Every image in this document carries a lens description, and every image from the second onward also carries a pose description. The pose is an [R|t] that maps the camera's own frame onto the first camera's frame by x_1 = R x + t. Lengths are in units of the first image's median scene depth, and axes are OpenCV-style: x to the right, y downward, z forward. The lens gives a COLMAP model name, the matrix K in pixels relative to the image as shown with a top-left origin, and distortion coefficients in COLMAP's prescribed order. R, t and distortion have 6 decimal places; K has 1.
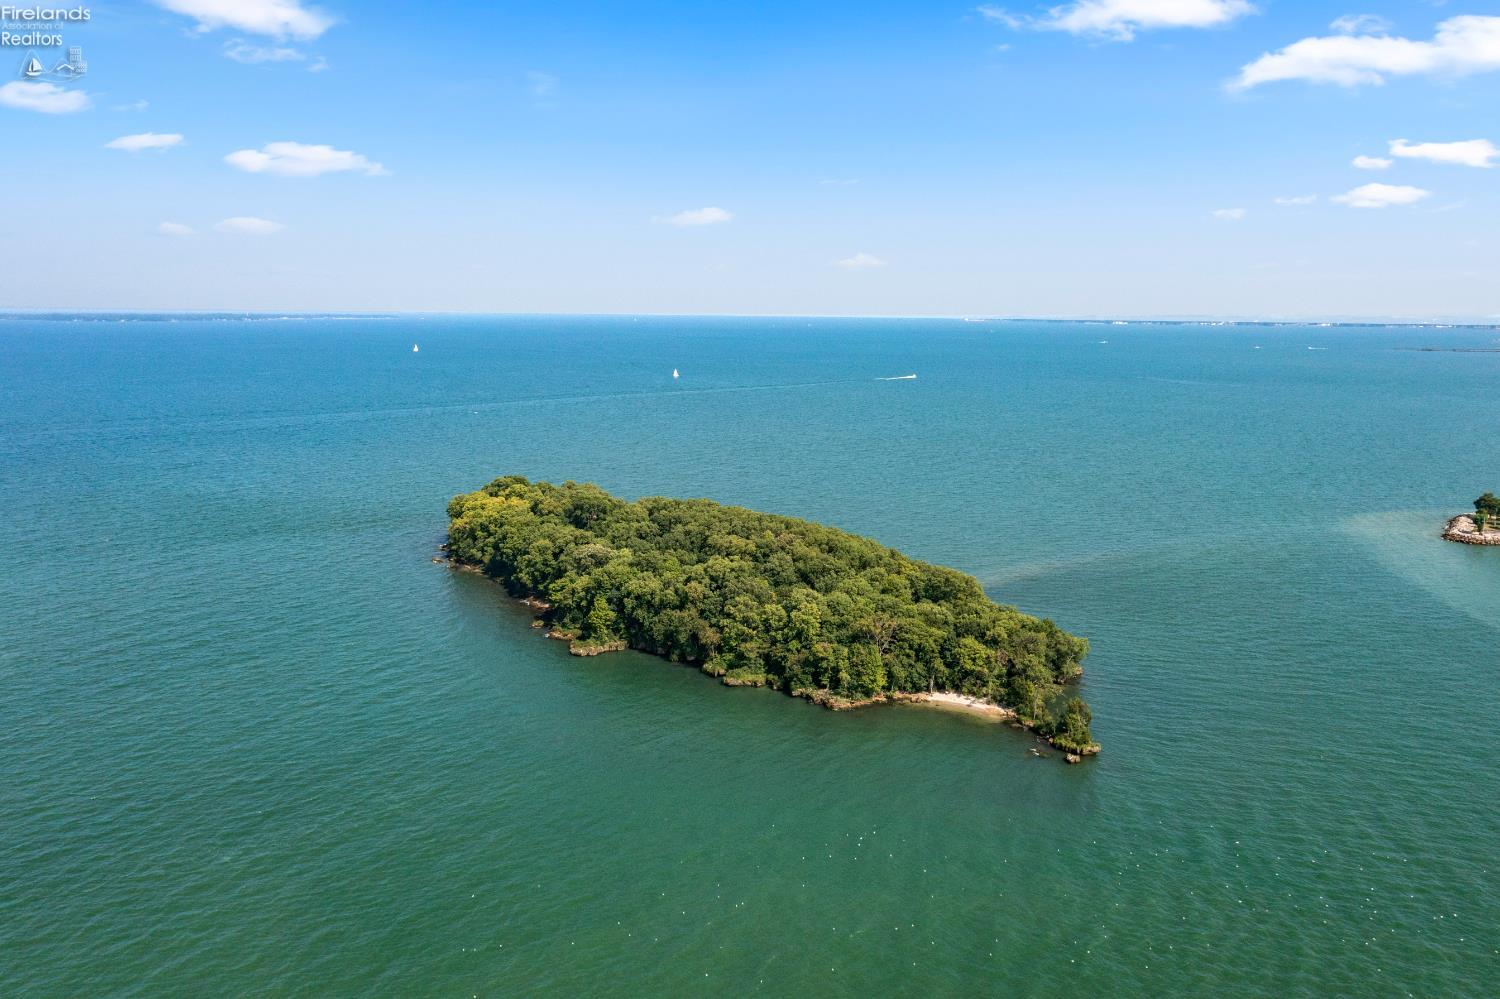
lens RADIAL K [[1188.4, 0, 750.0], [0, 1188.4, 499.5], [0, 0, 1]] dist [0.001683, -0.001726]
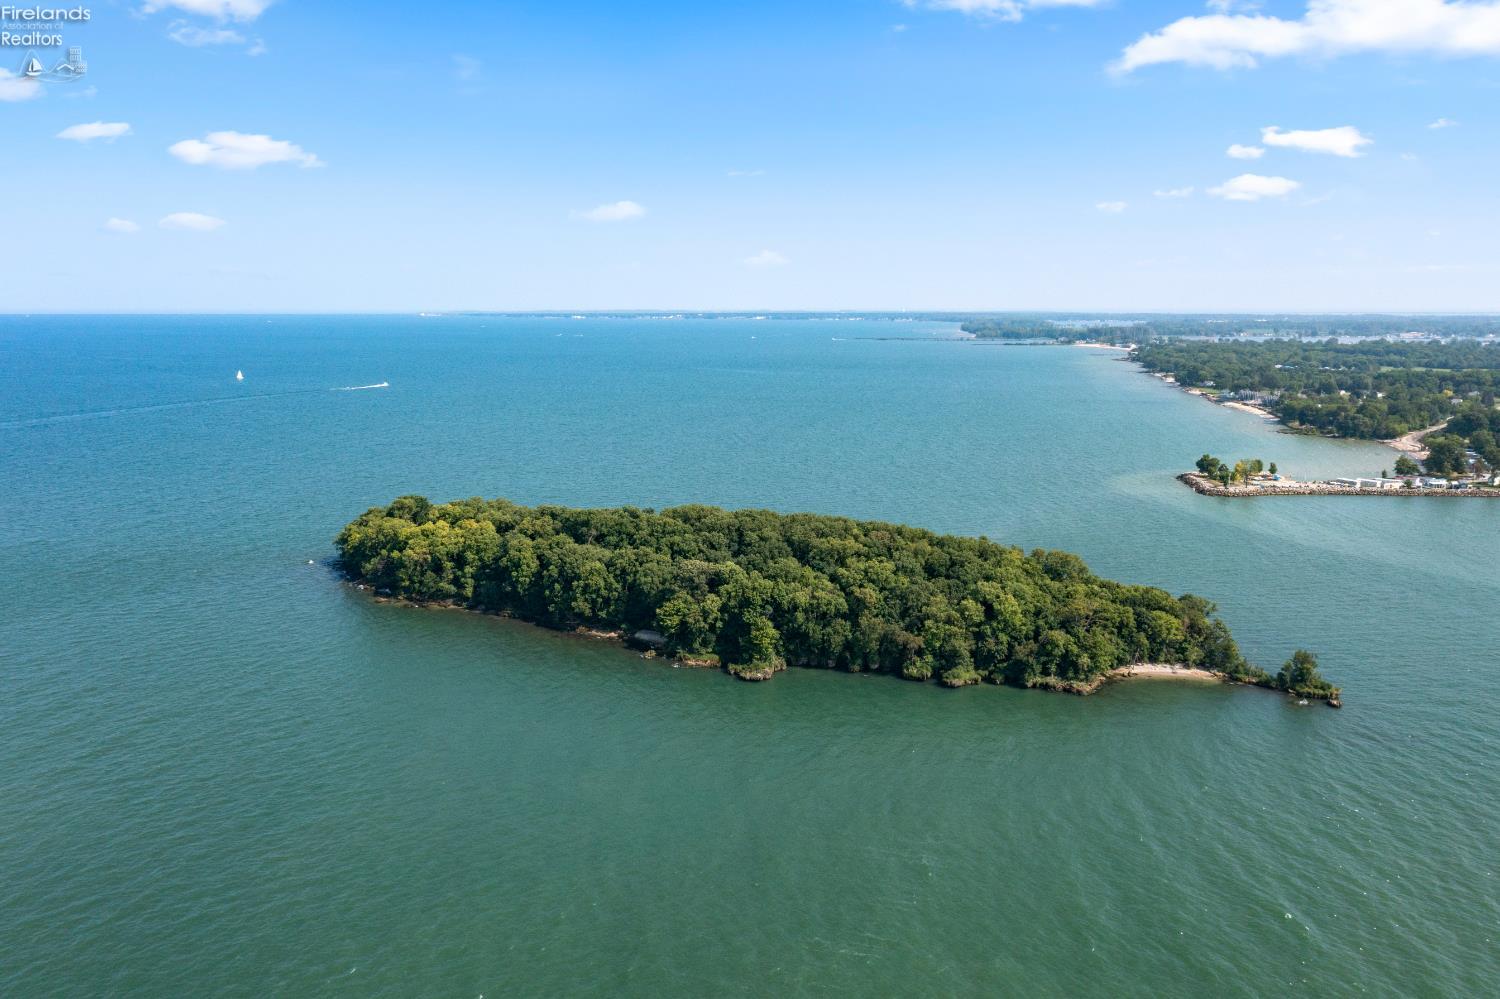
lens RADIAL K [[1188.4, 0, 750.0], [0, 1188.4, 499.5], [0, 0, 1]] dist [0.001683, -0.001726]
pose [[0.934169, -0.087862, 0.345845, -0.429138], [0.084085, 0.996121, 0.025939, -0.032732], [-0.346782, 0.004849, 0.937933, 0.111388]]
